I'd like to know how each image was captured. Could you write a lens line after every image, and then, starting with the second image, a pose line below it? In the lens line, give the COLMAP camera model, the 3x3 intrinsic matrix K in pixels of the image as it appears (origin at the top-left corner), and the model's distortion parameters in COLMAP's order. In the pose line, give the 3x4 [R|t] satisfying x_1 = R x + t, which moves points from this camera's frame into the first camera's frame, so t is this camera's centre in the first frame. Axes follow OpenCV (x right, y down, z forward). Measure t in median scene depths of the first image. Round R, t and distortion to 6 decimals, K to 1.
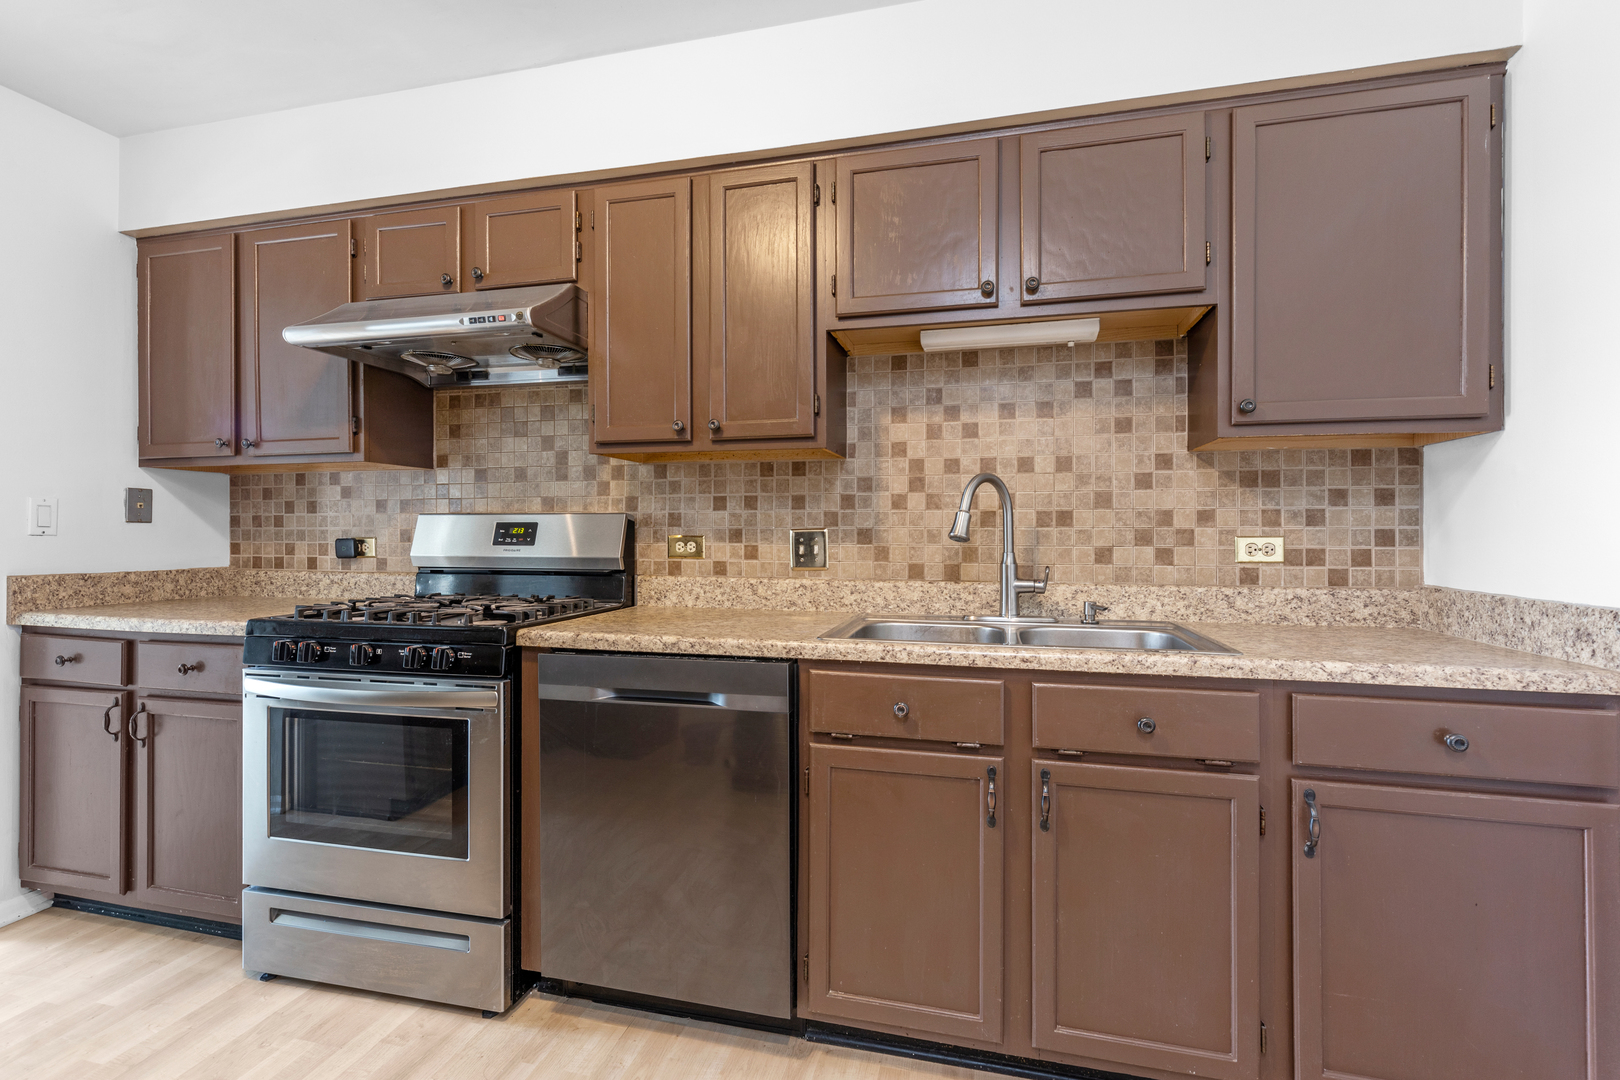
lens RADIAL K [[733.8, 0, 798.6], [0, 733.8, 531.6], [0, 0, 1]] dist [0.009467, -0.002346]
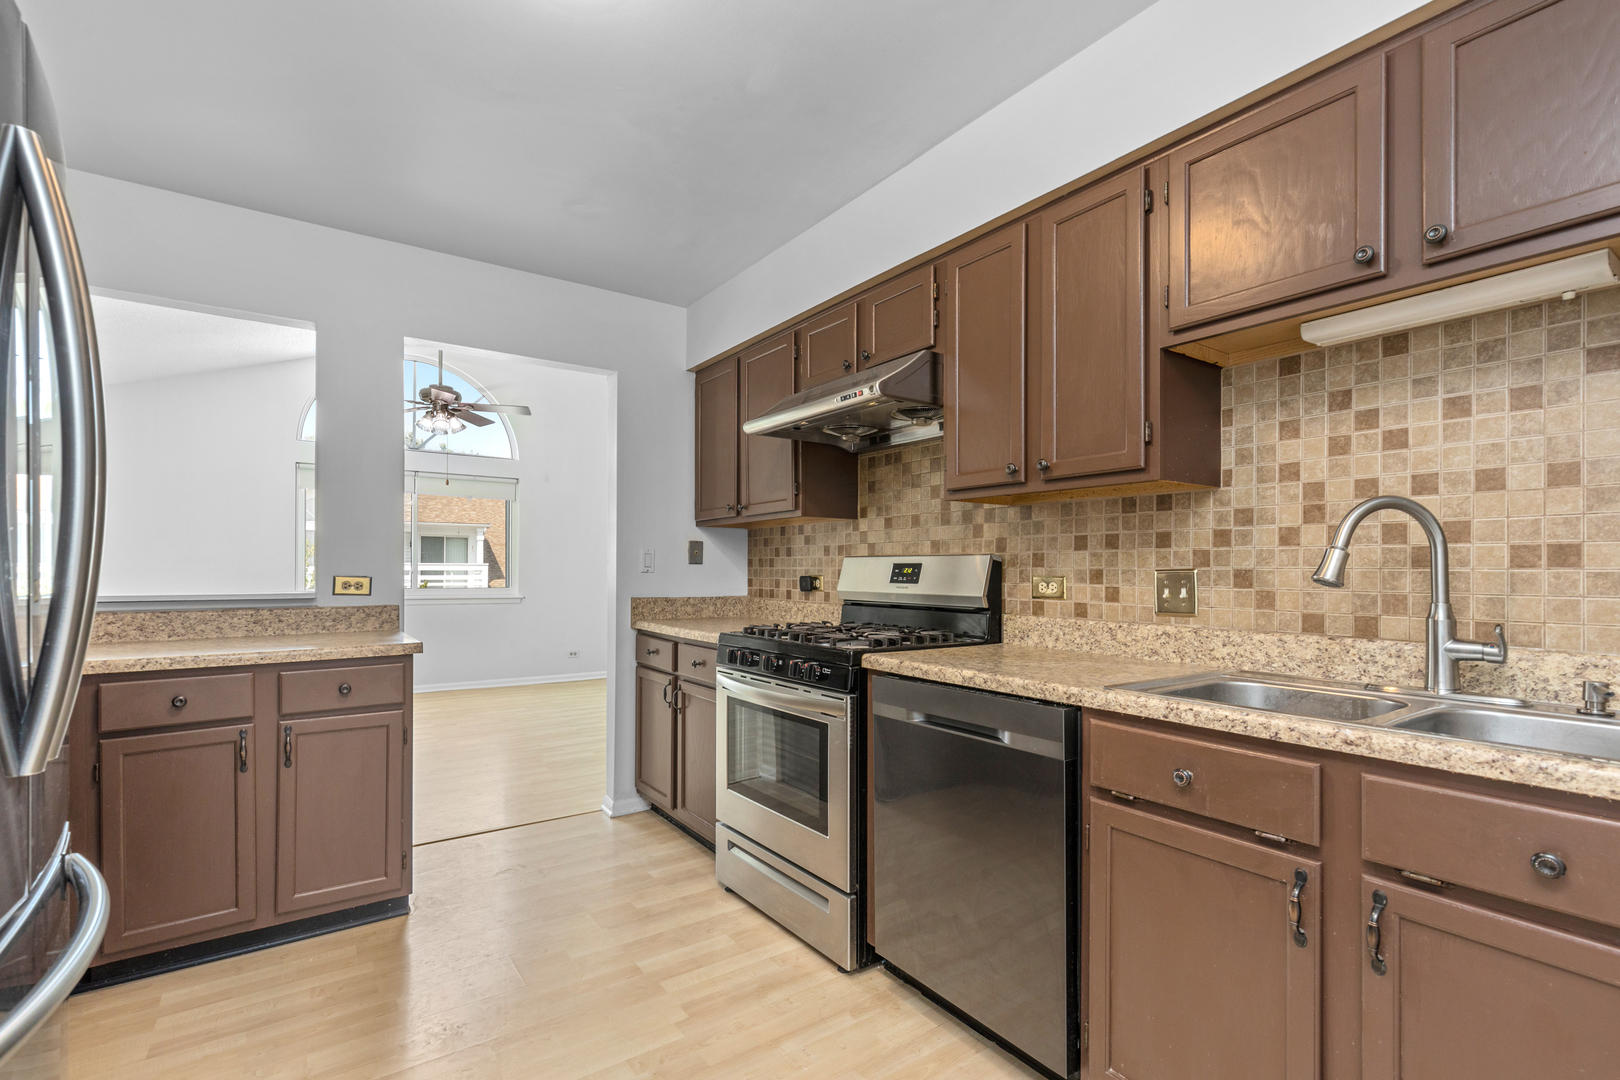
lens RADIAL K [[733.8, 0, 795.9], [0, 733.8, 565.0], [0, 0, 1]] dist [0.009467, -0.002346]
pose [[0.754678, -0.001422, -0.656093, 0.267514], [-0.003775, 0.999972, -0.006510, -0.001810], [0.656084, 0.007390, 0.754652, 0.027364]]
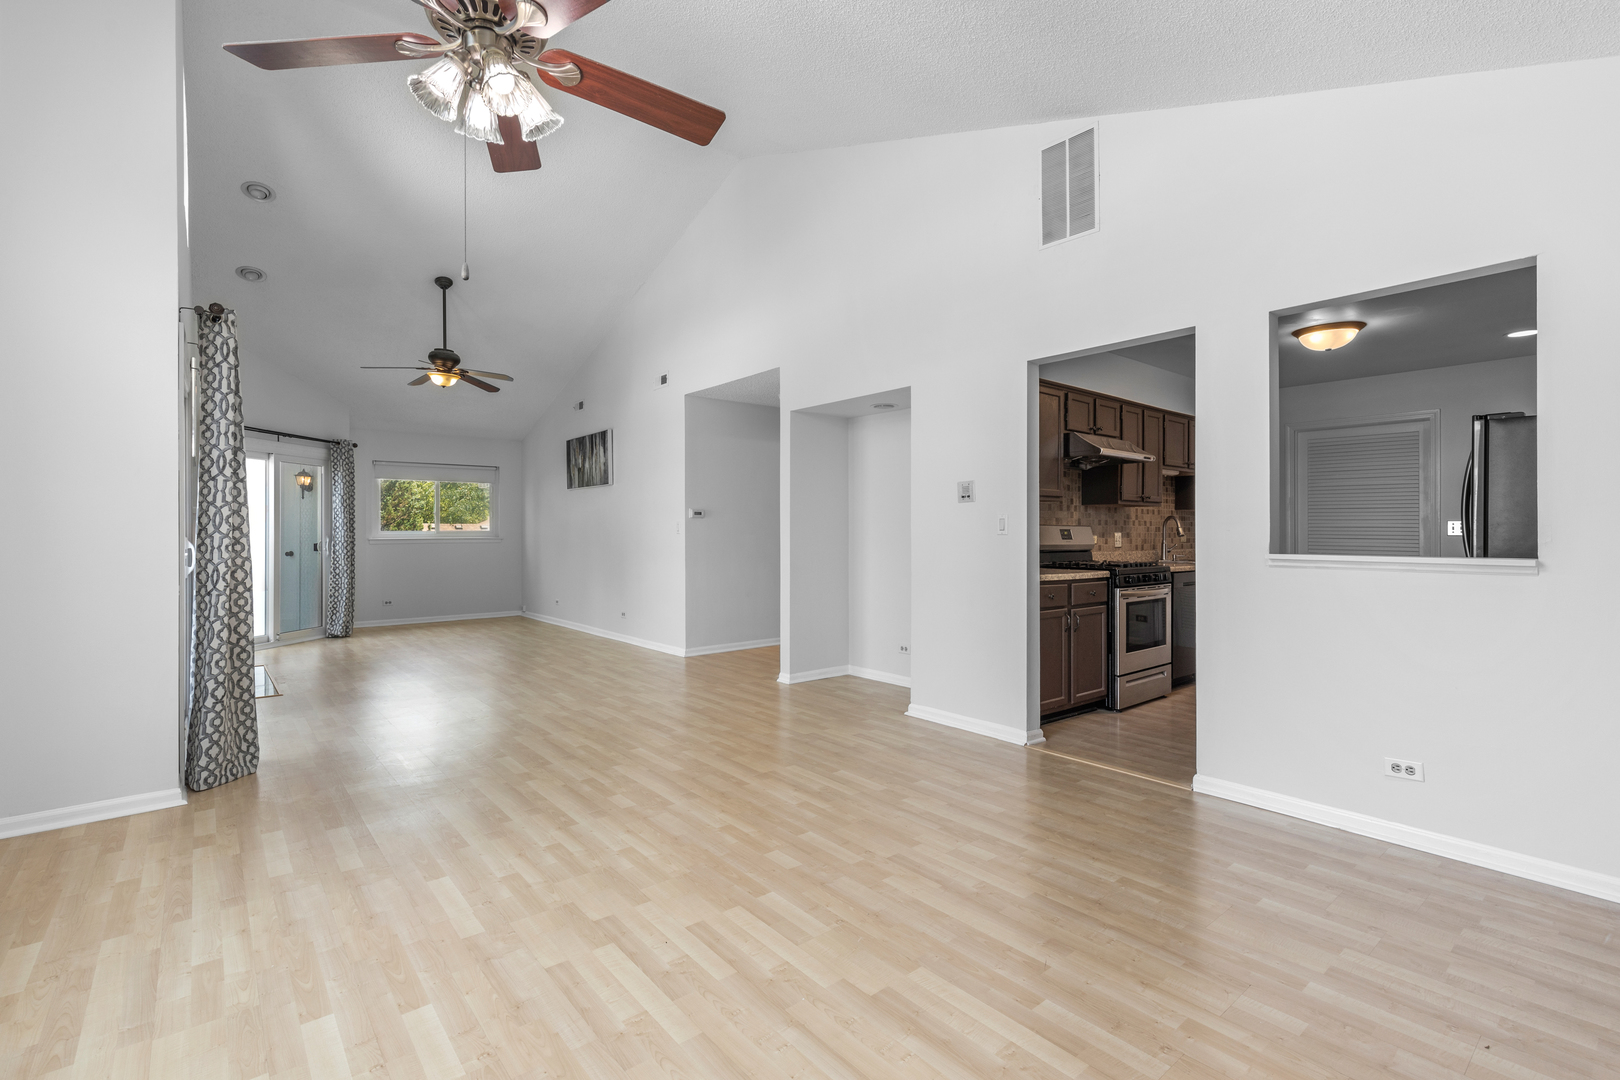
lens RADIAL K [[733.8, 0, 805.2], [0, 733.8, 535.4], [0, 0, 1]] dist [0.009467, -0.002346]
pose [[0.585626, -0.002382, 0.810578, -3.071246], [0.002871, 0.999996, 0.000865, 0.001376], [-0.810576, 0.001821, 0.585630, 0.361277]]
